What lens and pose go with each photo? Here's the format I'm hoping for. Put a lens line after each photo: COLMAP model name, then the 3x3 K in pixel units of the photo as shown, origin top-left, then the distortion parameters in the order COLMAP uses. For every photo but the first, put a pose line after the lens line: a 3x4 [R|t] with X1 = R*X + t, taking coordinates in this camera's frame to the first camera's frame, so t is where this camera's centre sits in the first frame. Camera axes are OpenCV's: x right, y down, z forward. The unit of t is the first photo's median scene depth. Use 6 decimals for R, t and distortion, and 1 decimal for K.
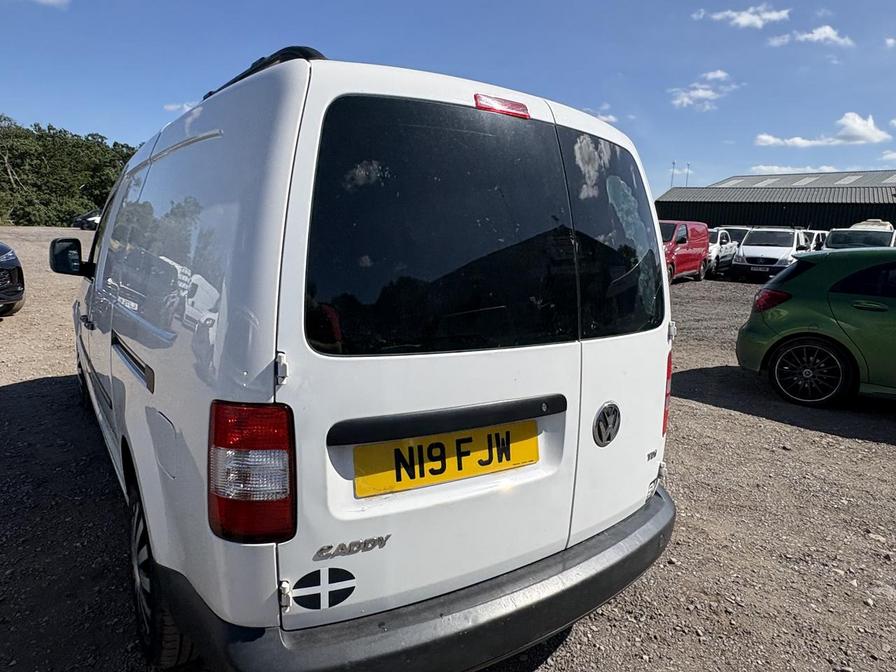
lens RADIAL K [[553.8, 0, 470.7], [0, 553.8, 355.4], [0, 0, 1]] dist [0.013564, -0.005717]
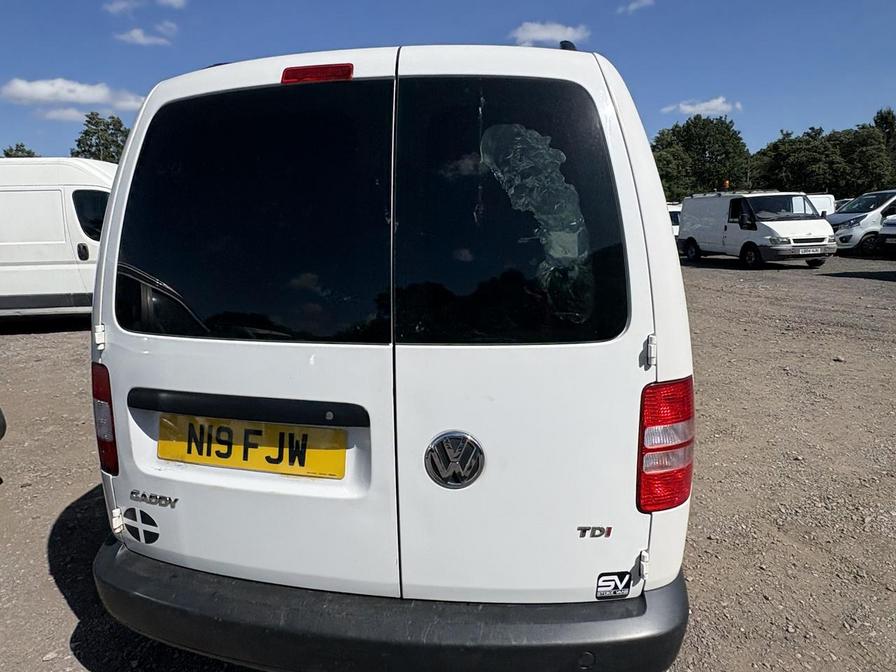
lens RADIAL K [[553.8, 0, 449.5], [0, 553.8, 349.2], [0, 0, 1]] dist [0.013564, -0.005717]
pose [[0.694681, 0.095422, -0.712961, 0.908795], [-0.101753, 0.994231, 0.033924, -0.060191], [0.712085, 0.048979, 0.700383, 0.548340]]
